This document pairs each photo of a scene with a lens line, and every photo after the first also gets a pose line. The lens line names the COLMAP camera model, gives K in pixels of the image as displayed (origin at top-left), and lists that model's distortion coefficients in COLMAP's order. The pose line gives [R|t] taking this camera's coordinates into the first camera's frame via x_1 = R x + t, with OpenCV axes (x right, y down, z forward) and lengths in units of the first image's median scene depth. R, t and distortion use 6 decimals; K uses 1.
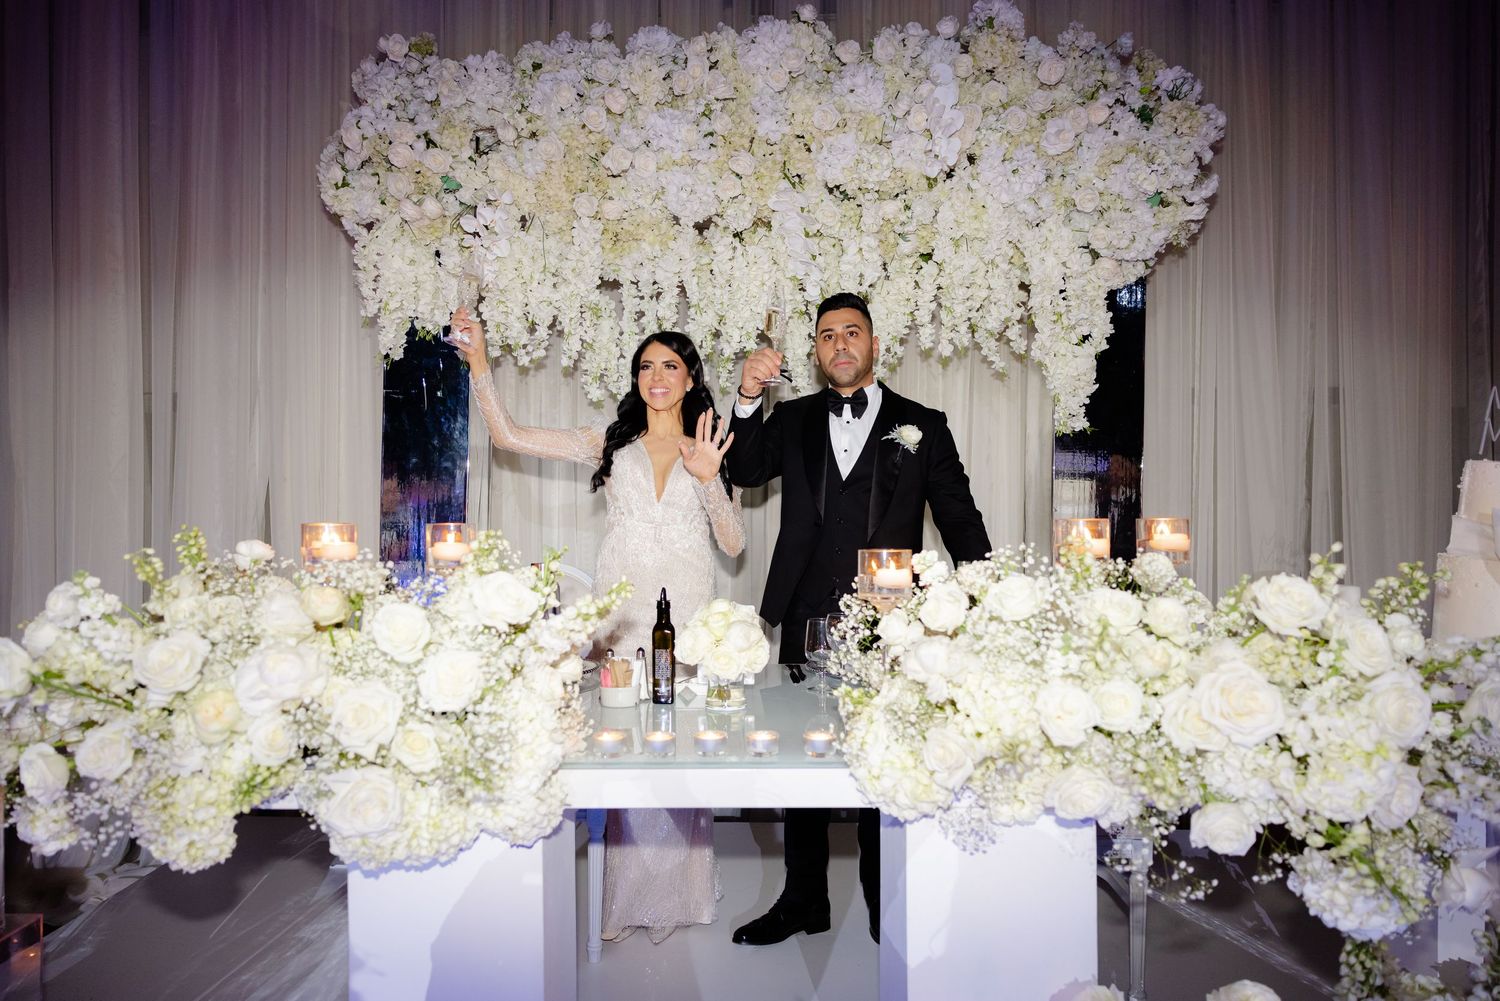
lens RADIAL K [[1026.5, 0, 696.6], [0, 1026.5, 505.5], [0, 0, 1]] dist [-0.050281, 0.022833]
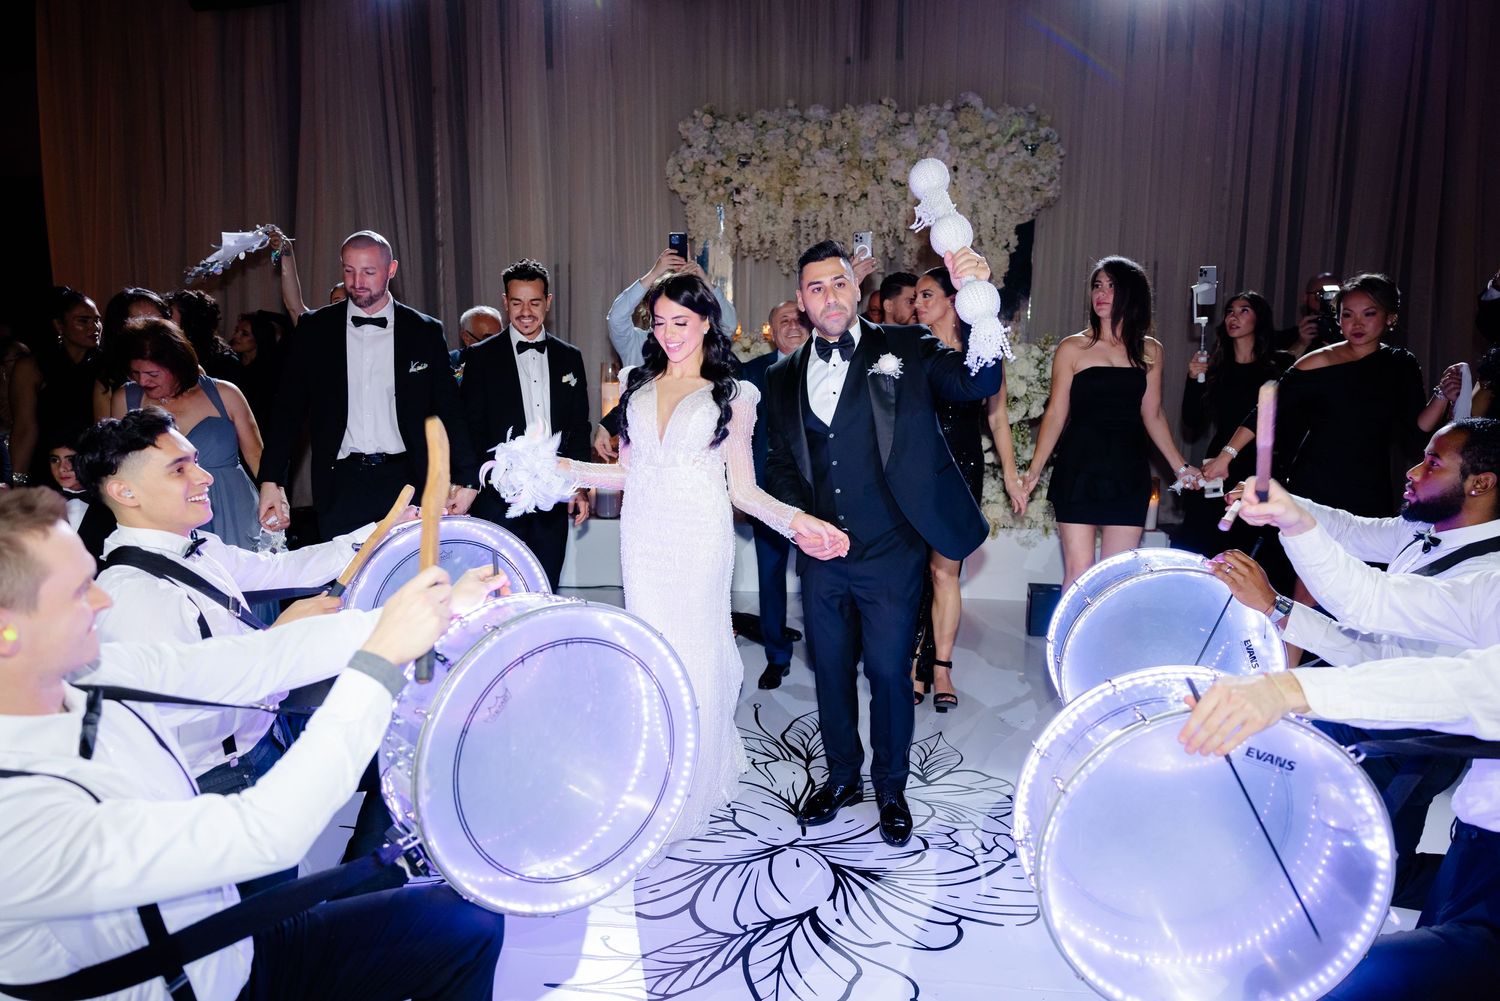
lens RADIAL K [[956.2, 0, 759.7], [0, 956.2, 465.4], [0, 0, 1]] dist [0.002261, 0.000262]
pose [[0.999530, 0.004502, -0.030317, -0.103607], [-0.000245, 0.990295, 0.138979, 0.023101], [0.030649, -0.138907, 0.989831, -1.236558]]
